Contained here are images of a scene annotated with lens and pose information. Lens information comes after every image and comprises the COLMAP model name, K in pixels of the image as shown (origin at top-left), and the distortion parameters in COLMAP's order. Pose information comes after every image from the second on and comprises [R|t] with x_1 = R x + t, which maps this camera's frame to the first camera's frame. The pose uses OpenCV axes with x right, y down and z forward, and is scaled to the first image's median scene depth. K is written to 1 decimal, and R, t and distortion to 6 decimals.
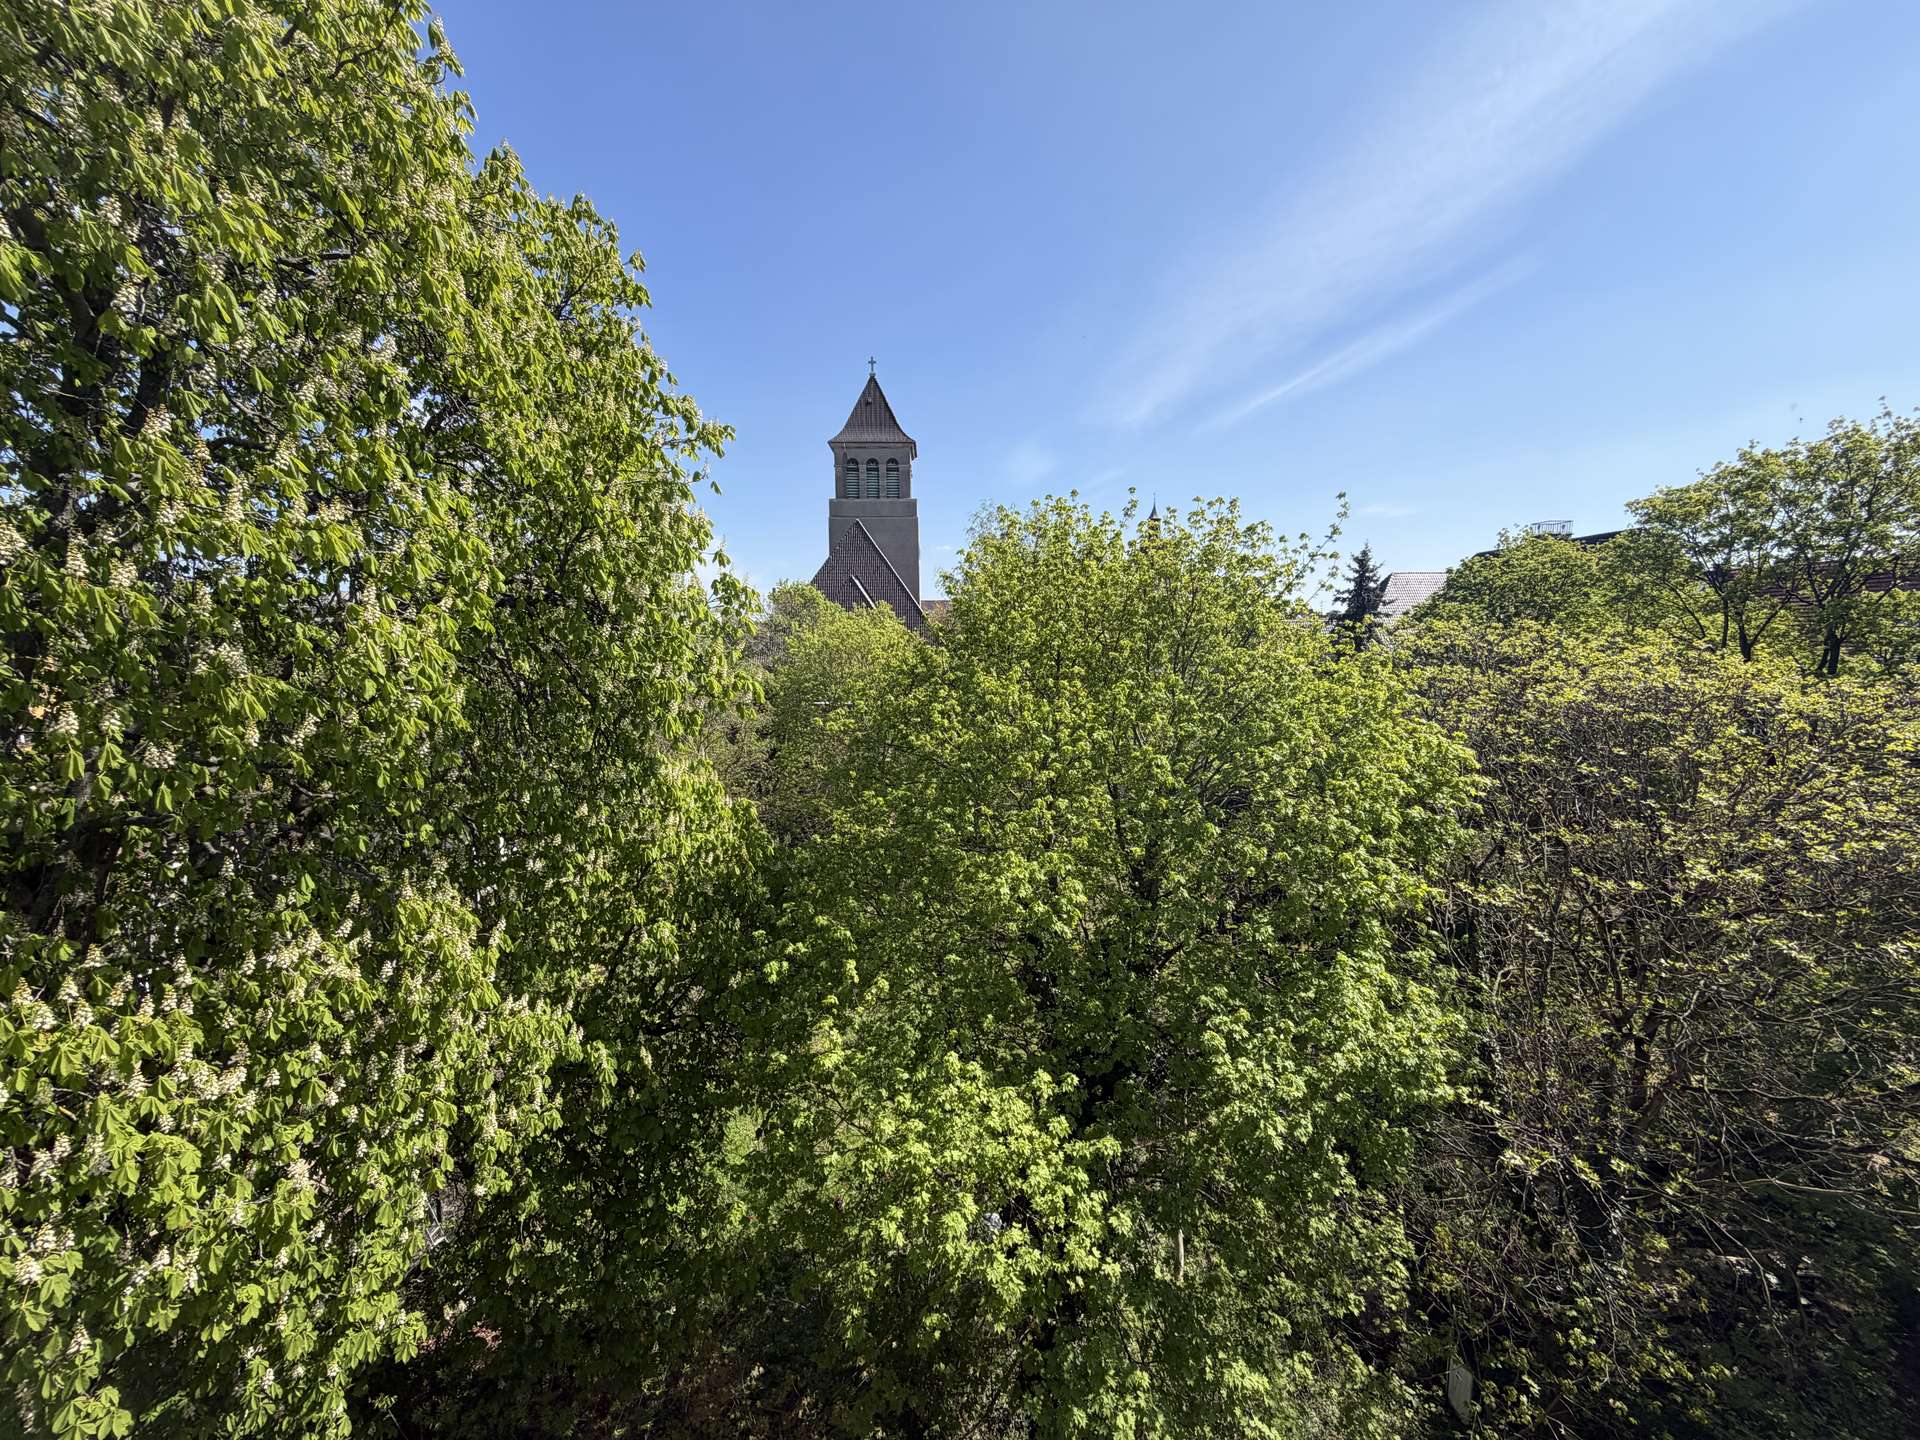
lens RADIAL K [[768.3, 0, 936.8], [0, 768.3, 725.8], [0, 0, 1]] dist [0.010687, 0.000040]
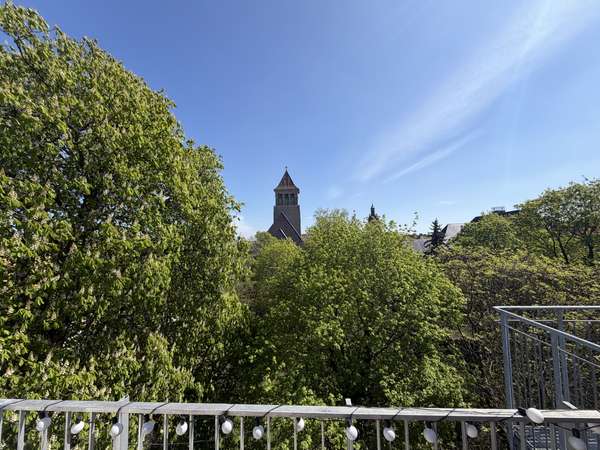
lens RADIAL K [[240.1, 0, 292.7], [0, 240.1, 226.8], [0, 0, 1]] dist [0.010687, 0.000040]
pose [[0.997965, -0.023515, -0.059275, 0.040511], [0.011883, 0.981820, -0.189440, -0.043824], [0.062652, 0.188350, 0.980102, -0.118700]]
